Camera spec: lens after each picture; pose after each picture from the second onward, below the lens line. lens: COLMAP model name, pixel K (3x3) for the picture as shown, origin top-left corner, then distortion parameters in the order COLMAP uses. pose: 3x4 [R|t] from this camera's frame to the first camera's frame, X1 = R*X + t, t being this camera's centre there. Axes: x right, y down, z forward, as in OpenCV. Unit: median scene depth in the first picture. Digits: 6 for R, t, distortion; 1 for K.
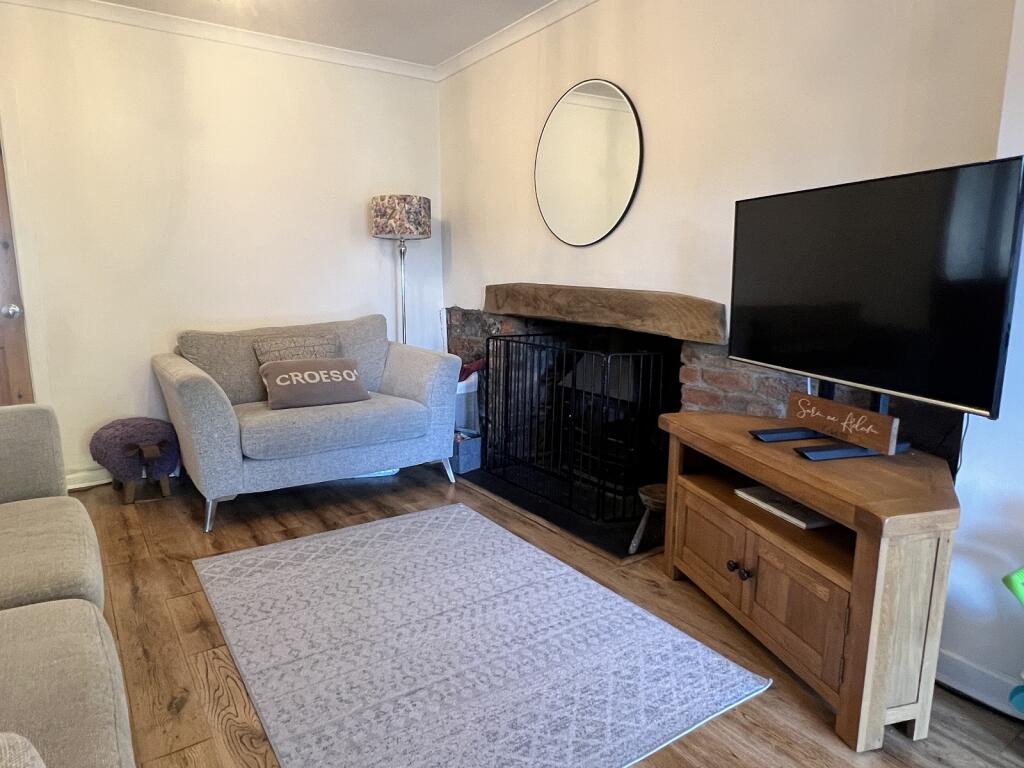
lens RADIAL K [[631.9, 0, 513.6], [0, 631.9, 382.8], [0, 0, 1]] dist [-0.004141, -0.001425]
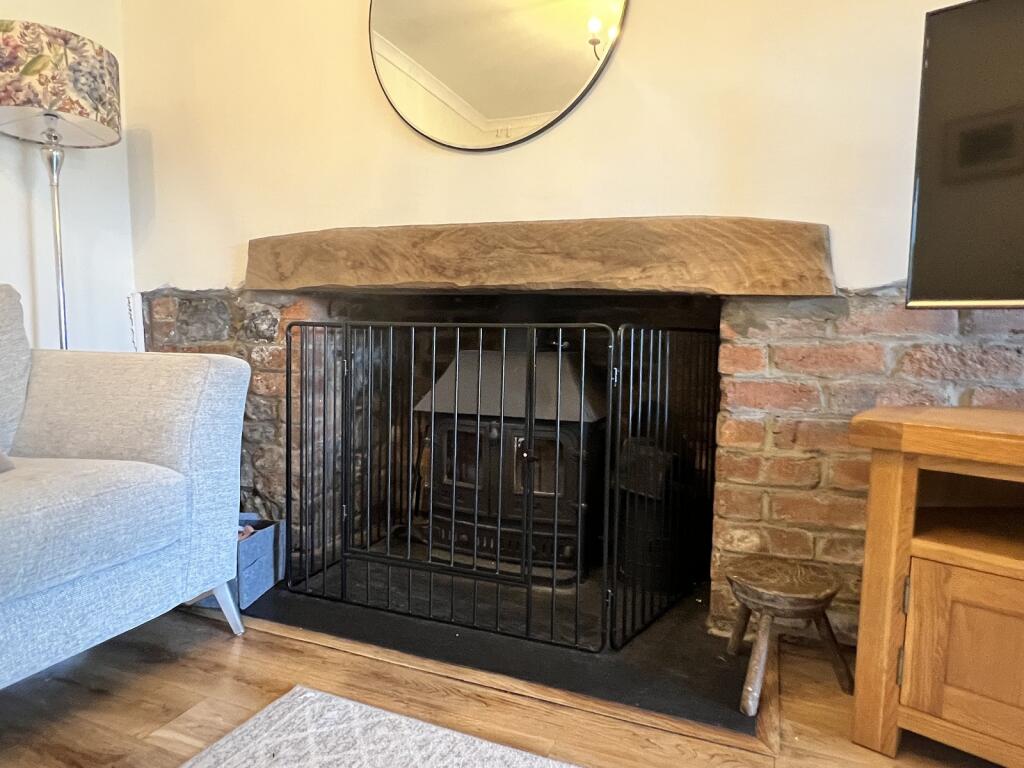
lens RADIAL K [[631.9, 0, 507.3], [0, 631.9, 385.7], [0, 0, 1]] dist [-0.004141, -0.001425]
pose [[0.847275, -0.042309, 0.529466, -0.176492], [0.084407, 0.994880, -0.055572, 0.022257], [-0.524405, 0.091776, 0.846509, 0.526543]]
